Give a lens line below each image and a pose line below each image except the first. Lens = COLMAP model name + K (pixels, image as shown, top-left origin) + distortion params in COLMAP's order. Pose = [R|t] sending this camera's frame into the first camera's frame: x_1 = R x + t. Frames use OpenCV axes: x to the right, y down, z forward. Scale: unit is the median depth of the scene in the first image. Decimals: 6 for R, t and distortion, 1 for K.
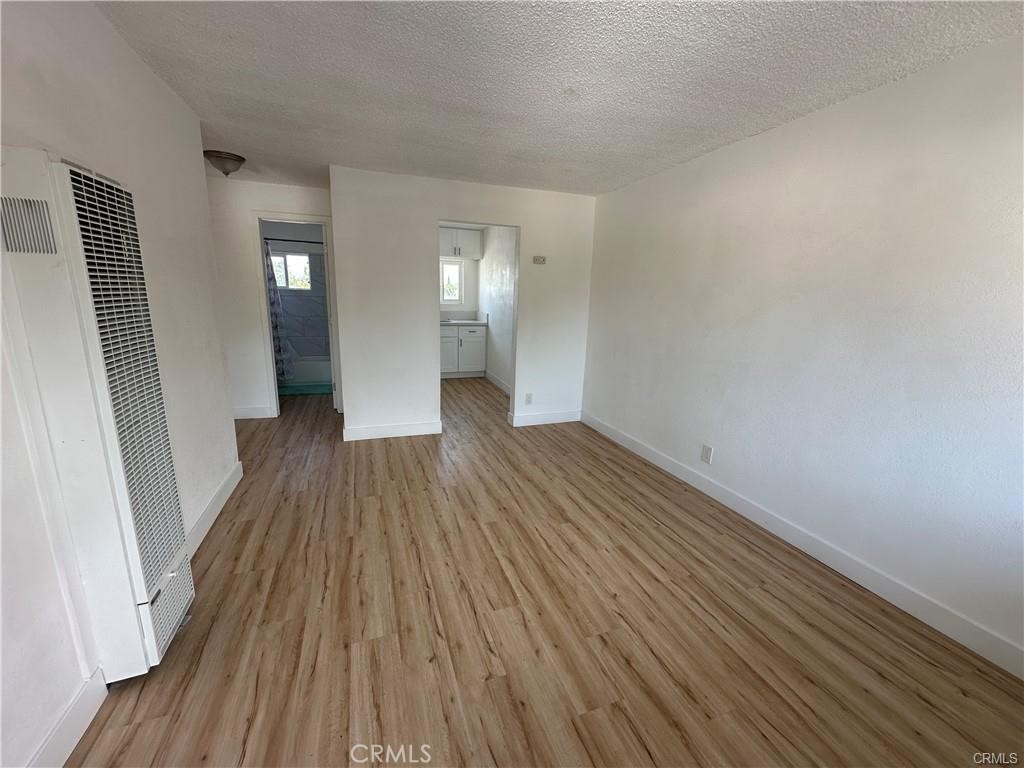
lens RADIAL K [[410.8, 0, 510.9], [0, 410.8, 384.7], [0, 0, 1]] dist [0.001005, -0.000254]
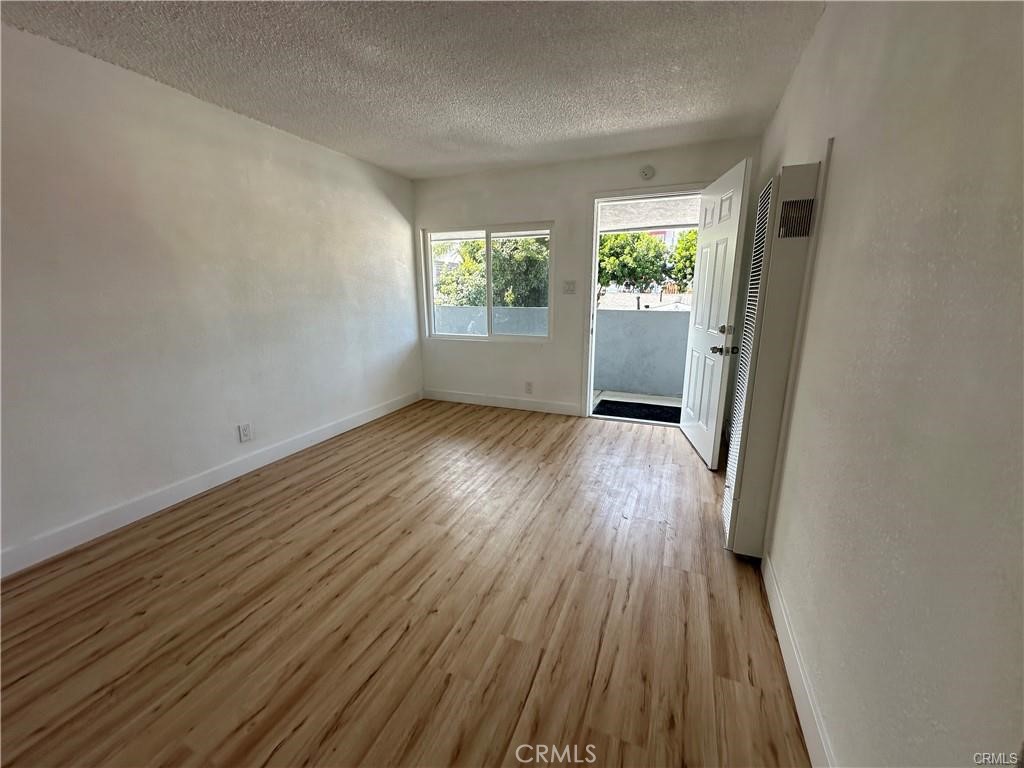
lens RADIAL K [[410.8, 0, 510.5], [0, 410.8, 382.7], [0, 0, 1]] dist [0.001005, -0.000254]
pose [[-0.734415, -0.177413, 0.655103, -0.700095], [0.130105, 0.910528, 0.392443, -0.278113], [-0.666114, 0.373448, -0.645623, 1.371882]]
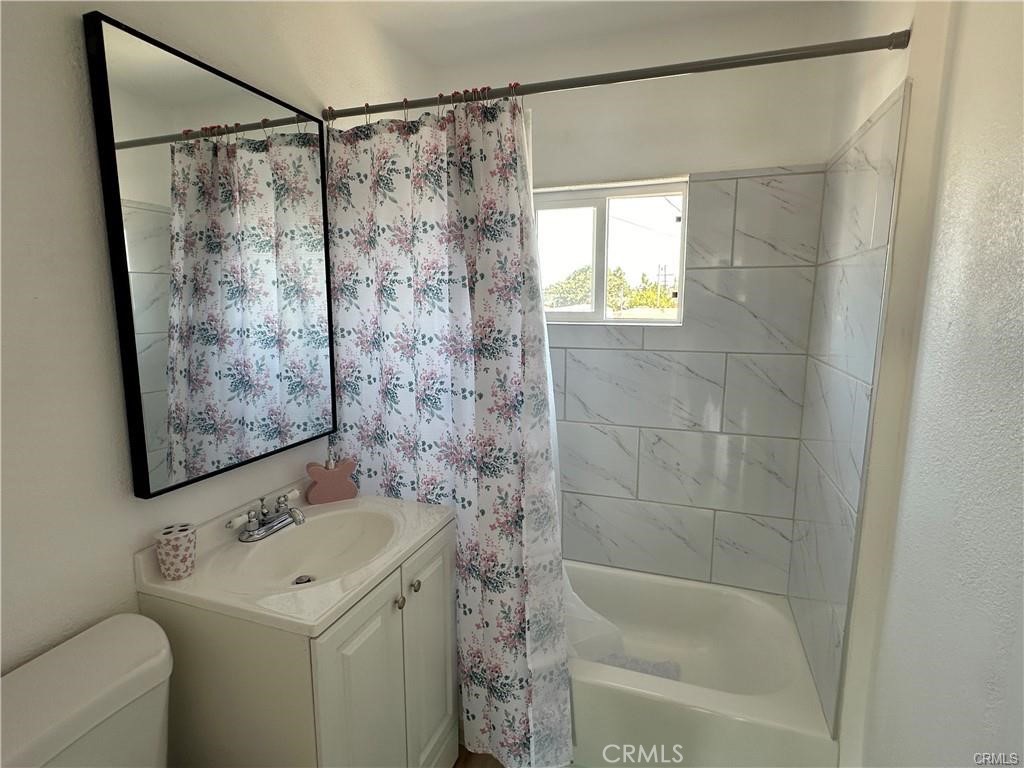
lens RADIAL K [[531.2, 0, 510.4], [0, 531.2, 384.4], [0, 0, 1]] dist [0.001775, -0.001084]
pose [[0.771263, 0.071962, -0.632435, -0.877970], [-0.113023, 0.993282, -0.024812, -0.428226], [0.626401, 0.090617, 0.774216, 1.681474]]
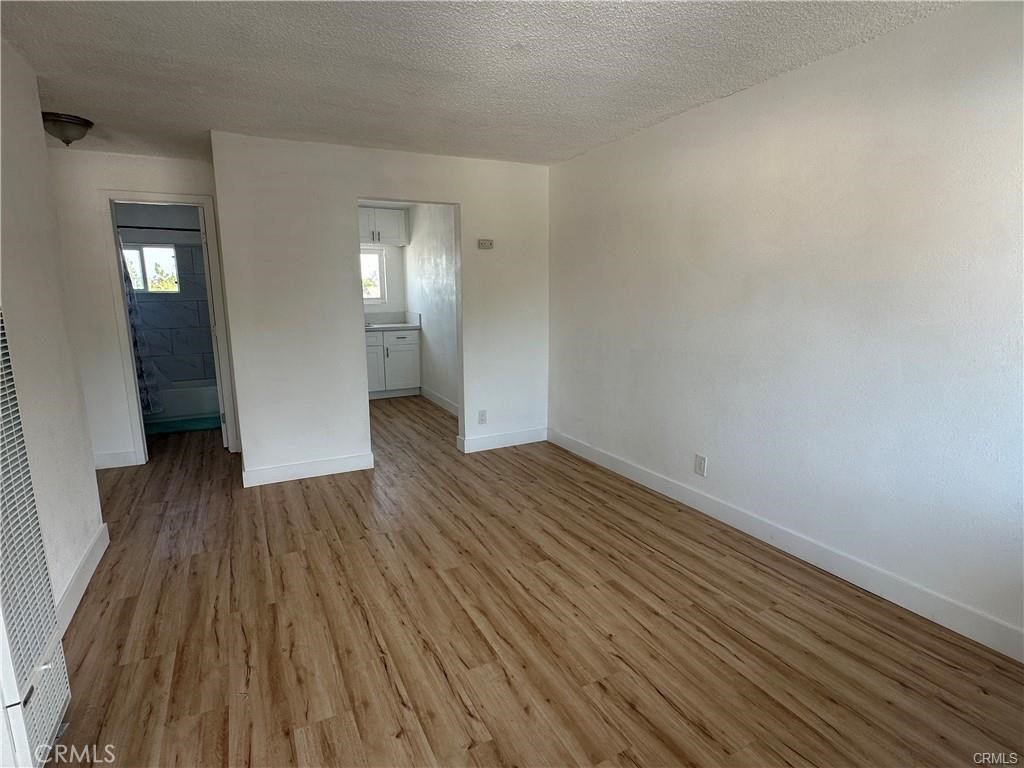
lens RADIAL K [[531.2, 0, 509.1], [0, 531.2, 387.2], [0, 0, 1]] dist [0.001775, -0.001084]
pose [[0.991401, -0.059311, 0.116646, -0.037533], [0.063159, 0.997565, -0.029572, 0.019116], [-0.114608, 0.036685, 0.992733, -0.056282]]
